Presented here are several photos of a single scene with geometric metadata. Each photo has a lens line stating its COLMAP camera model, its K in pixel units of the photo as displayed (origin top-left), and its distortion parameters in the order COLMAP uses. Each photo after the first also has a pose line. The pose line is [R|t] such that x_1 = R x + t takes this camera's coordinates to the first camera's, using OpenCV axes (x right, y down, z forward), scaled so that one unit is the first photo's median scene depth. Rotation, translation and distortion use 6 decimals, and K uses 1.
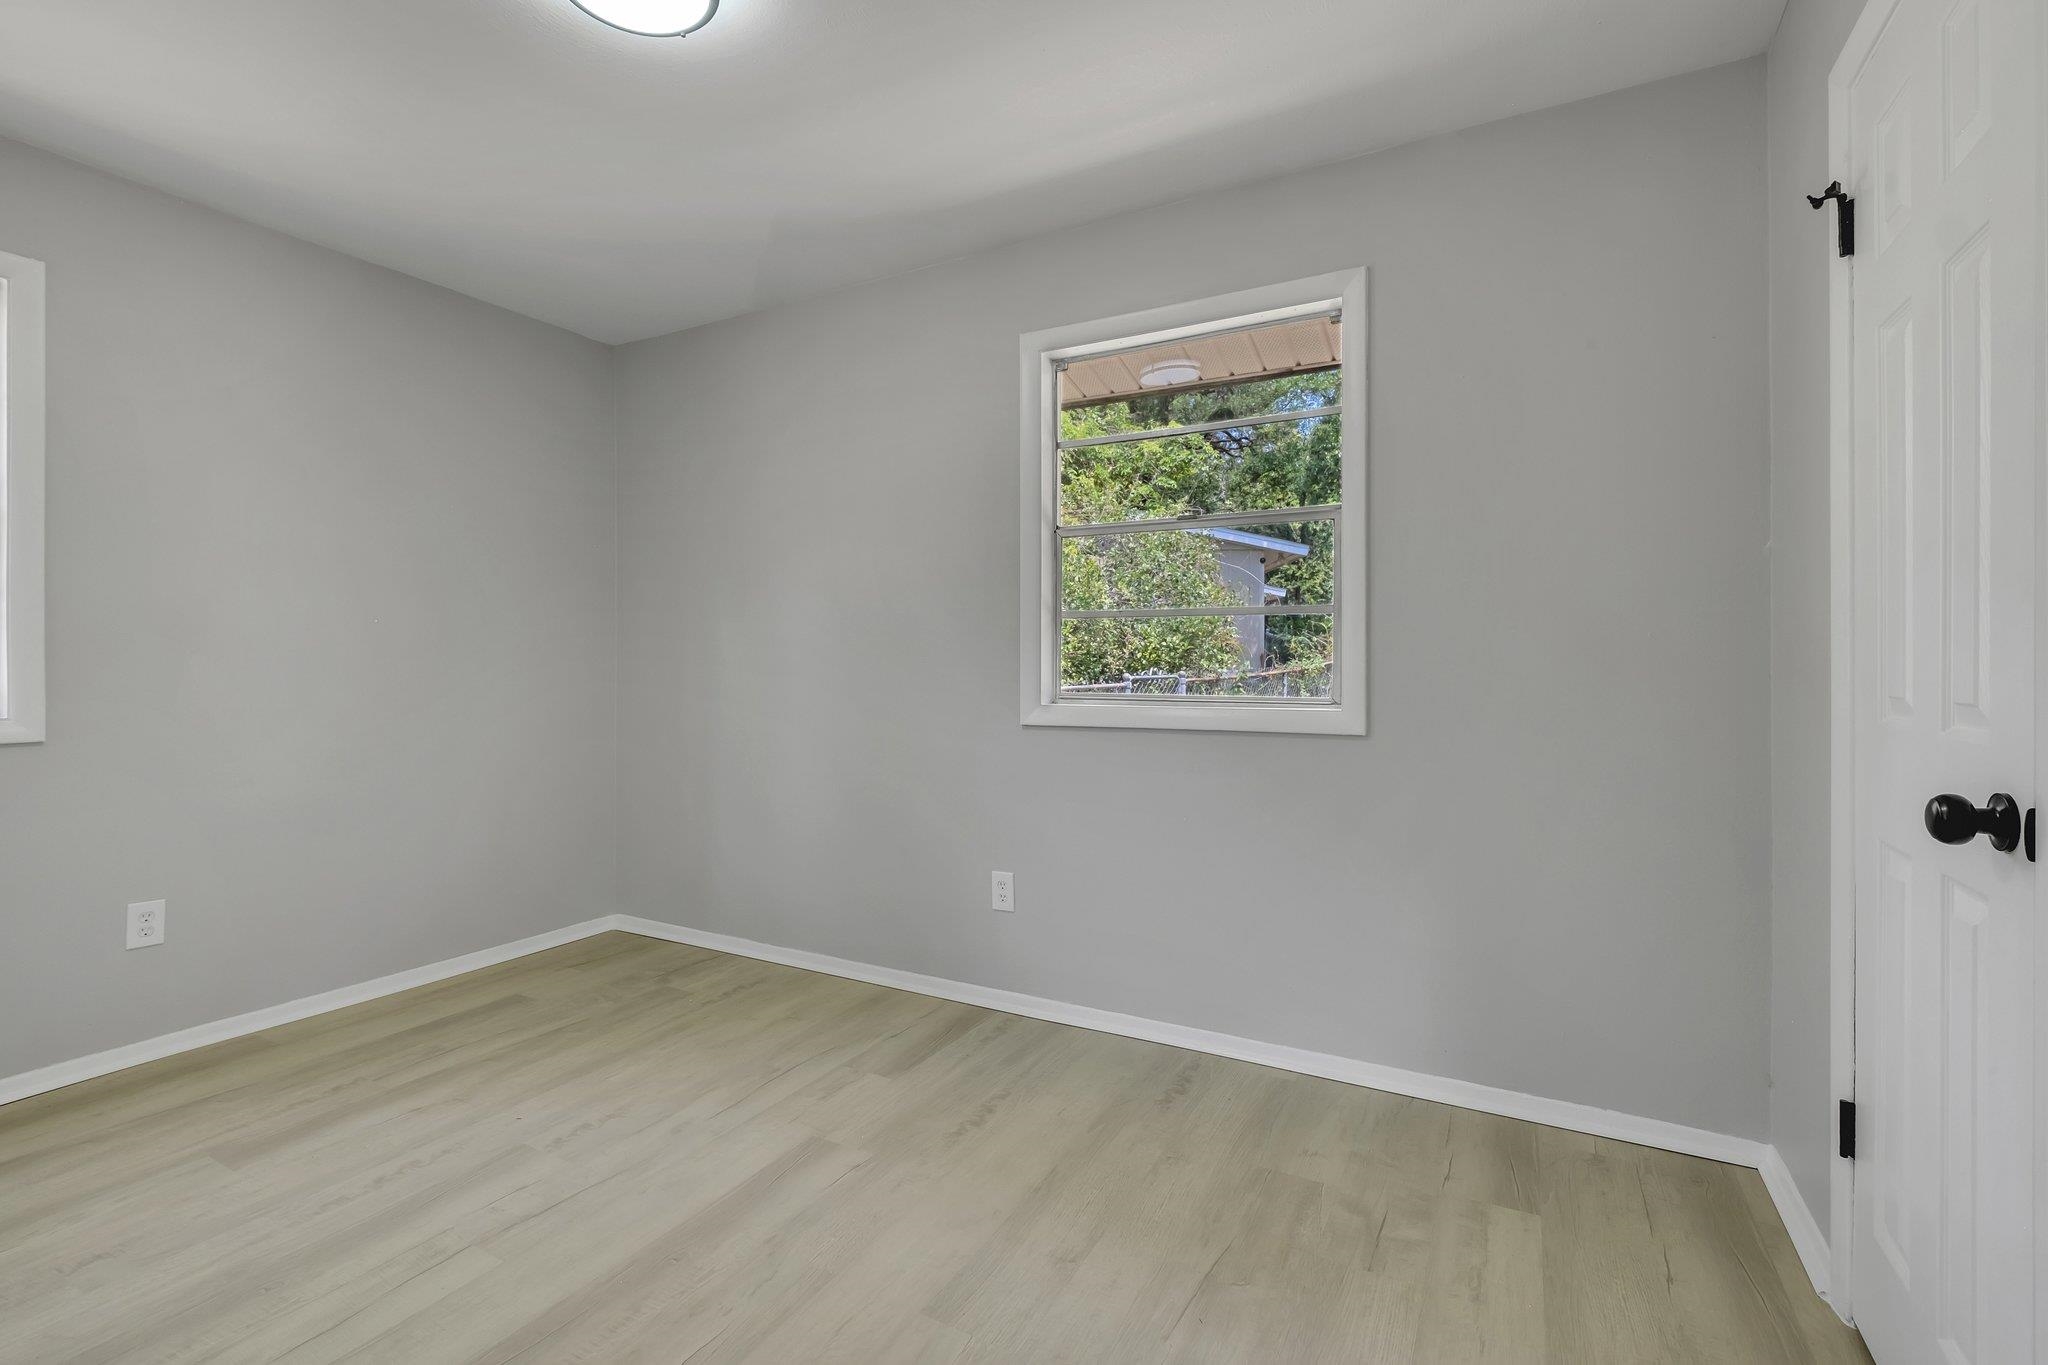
lens RADIAL K [[908.5, 0, 1015.9], [0, 908.5, 671.7], [0, 0, 1]] dist [-0.008745, -0.001009]
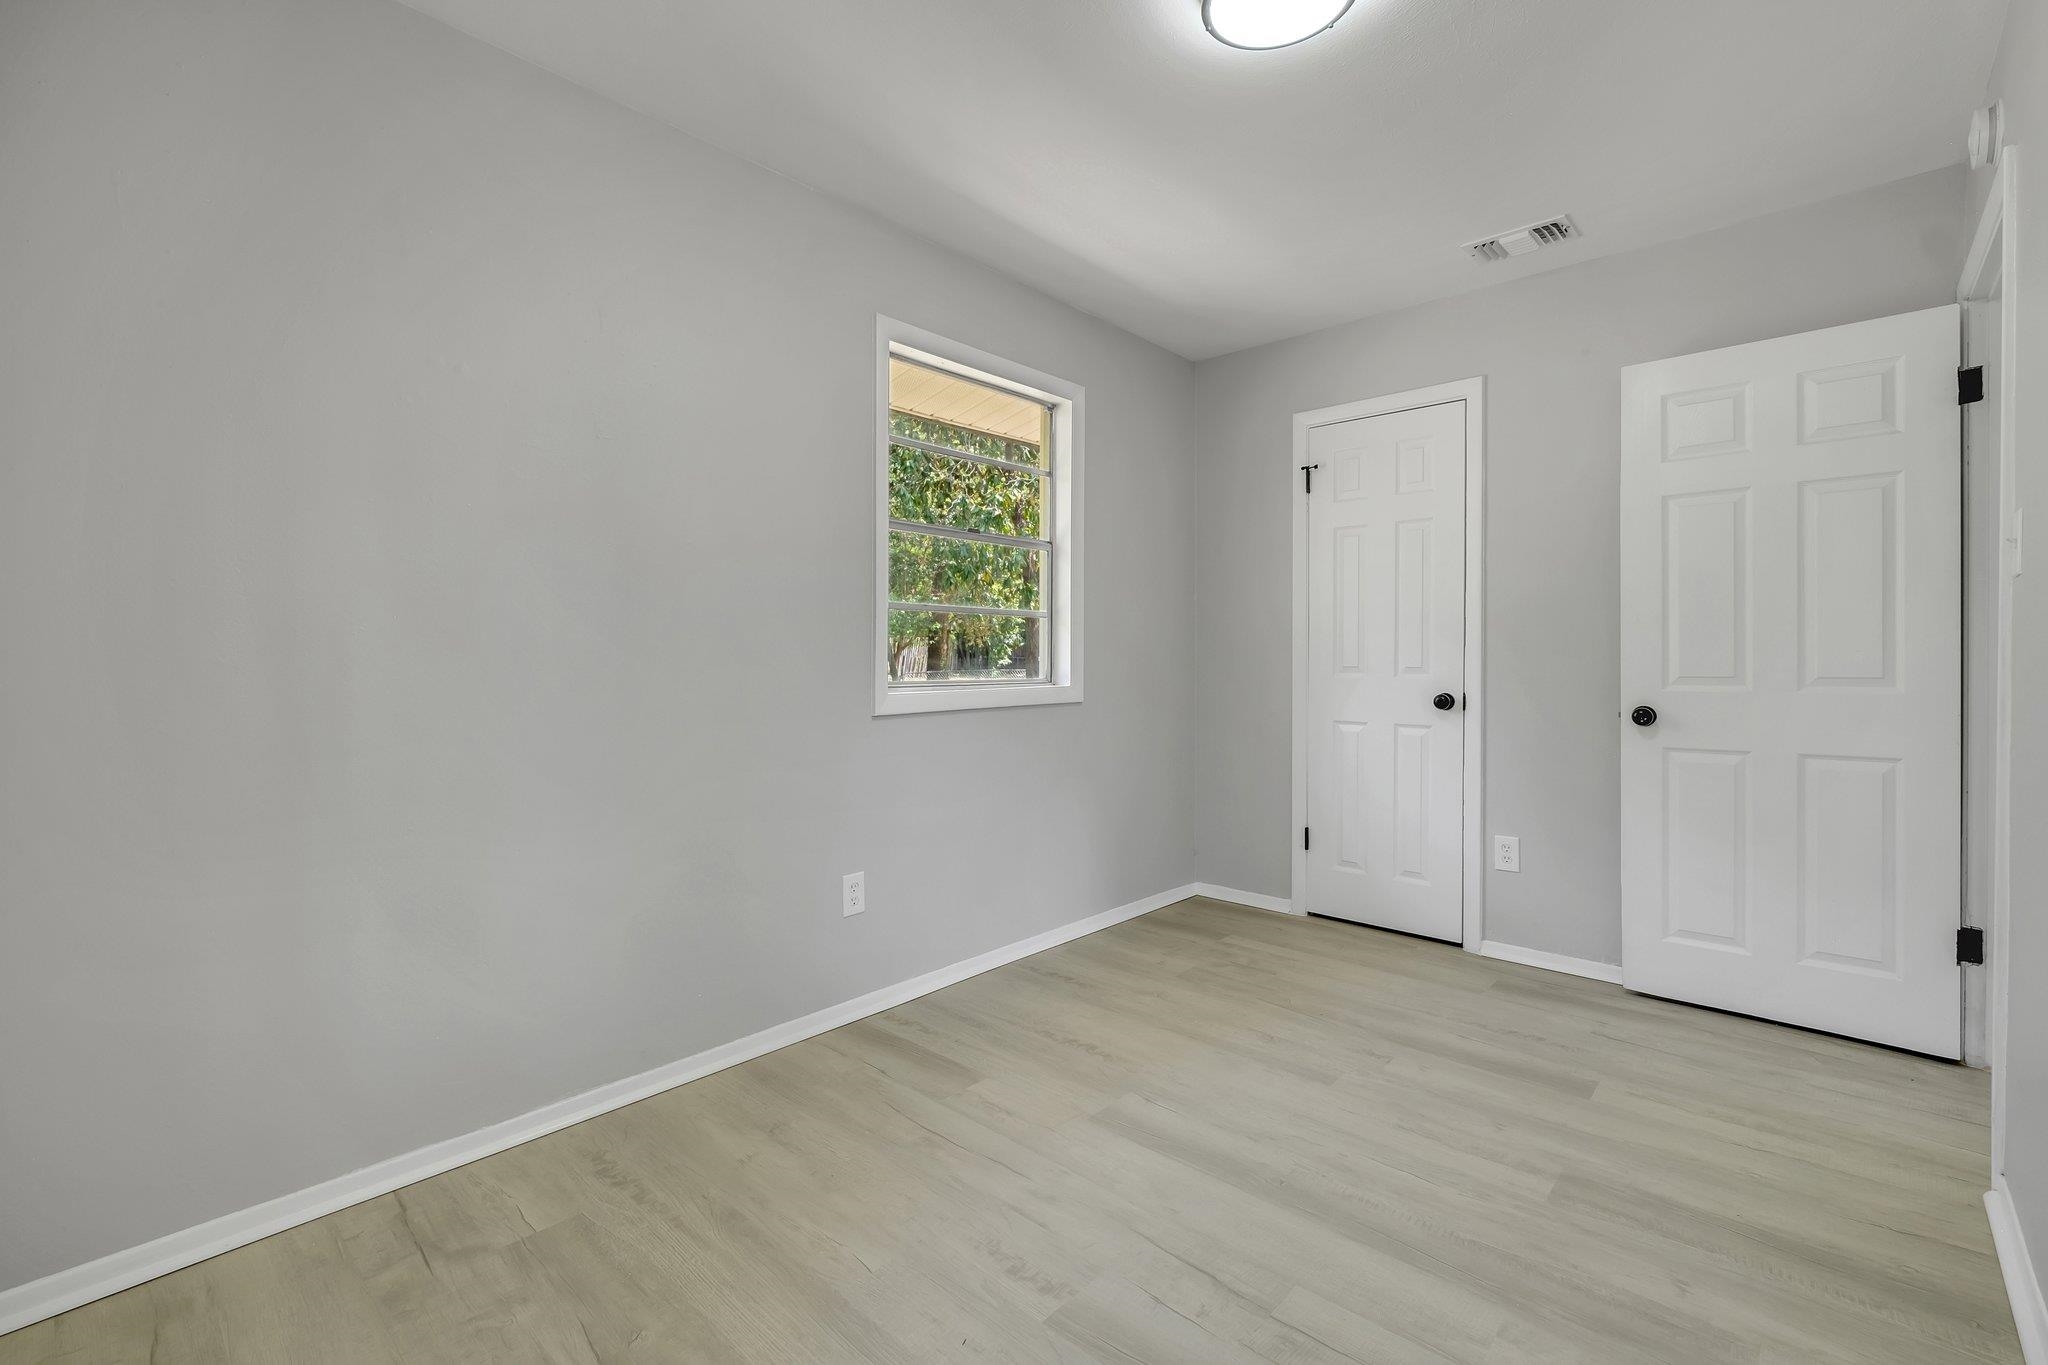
lens RADIAL K [[908.5, 0, 1034.8], [0, 908.5, 676.0], [0, 0, 1]] dist [-0.008745, -0.001009]
pose [[0.217970, -0.022849, 0.975688, -1.030557], [0.005275, 0.999739, 0.022234, -0.004940], [-0.975941, 0.000300, 0.218034, 0.710111]]
